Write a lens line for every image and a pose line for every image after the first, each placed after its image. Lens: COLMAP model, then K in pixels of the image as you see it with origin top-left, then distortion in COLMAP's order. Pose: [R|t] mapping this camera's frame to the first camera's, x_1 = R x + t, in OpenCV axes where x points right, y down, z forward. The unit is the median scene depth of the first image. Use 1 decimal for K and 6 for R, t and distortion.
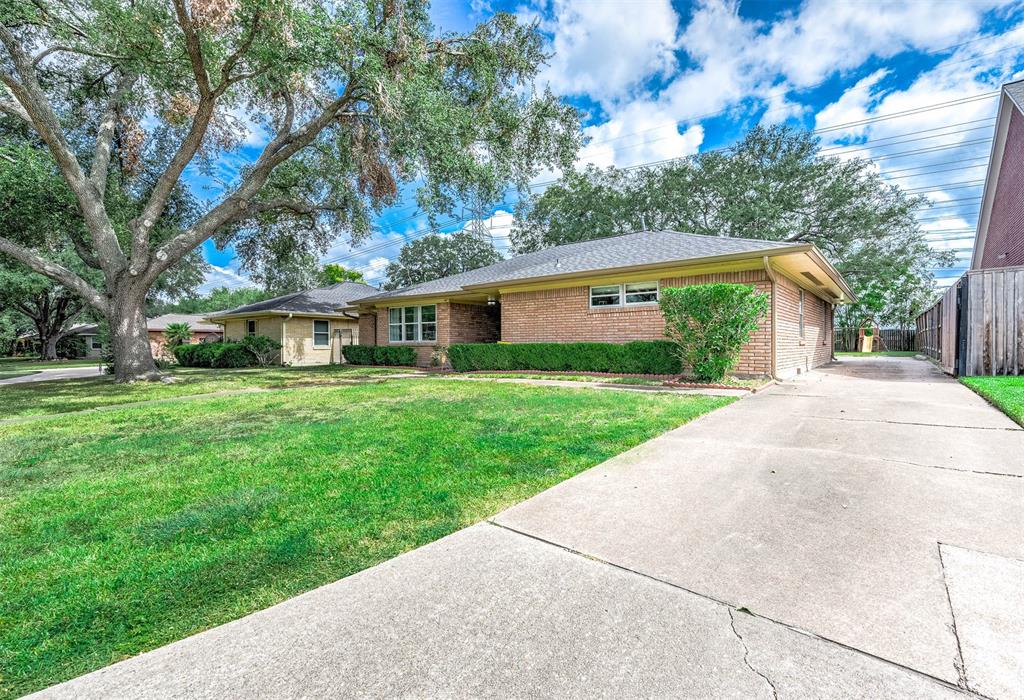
lens RADIAL K [[488.7, 0, 504.0], [0, 488.7, 352.6], [0, 0, 1]] dist [0.002475, 0.000151]
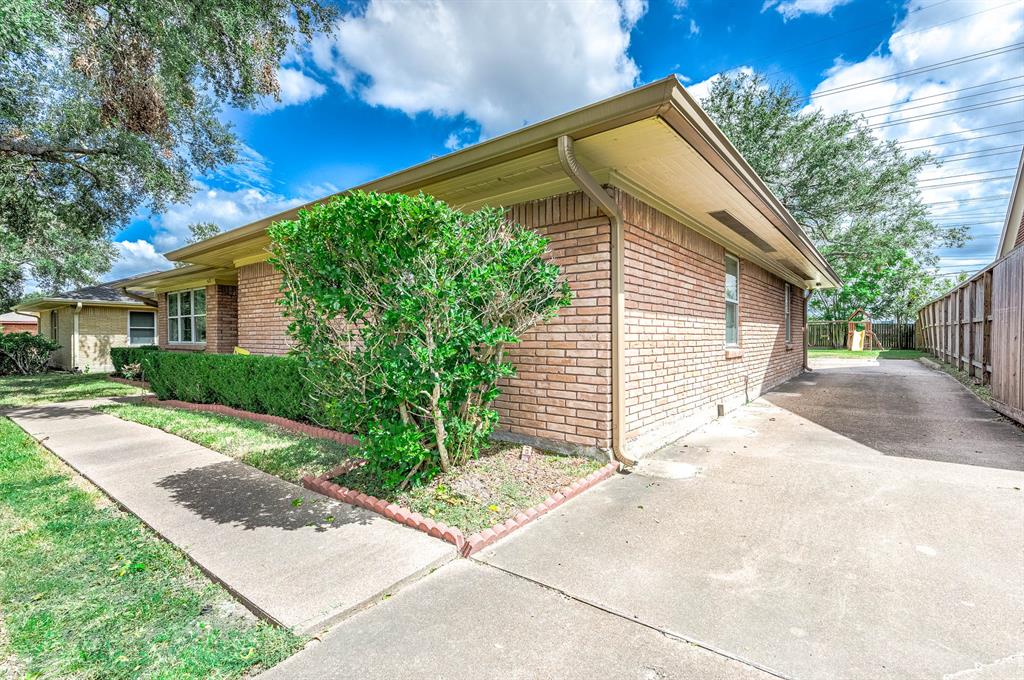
lens RADIAL K [[468.1, 0, 498.3], [0, 468.1, 340.0], [0, 0, 1]] dist [-0.000087, -0.000530]
pose [[0.999829, 0.003047, -0.018234, 0.264057], [-0.003146, 0.999981, -0.005391, -0.023946], [0.018217, 0.005448, 0.999819, 0.349616]]
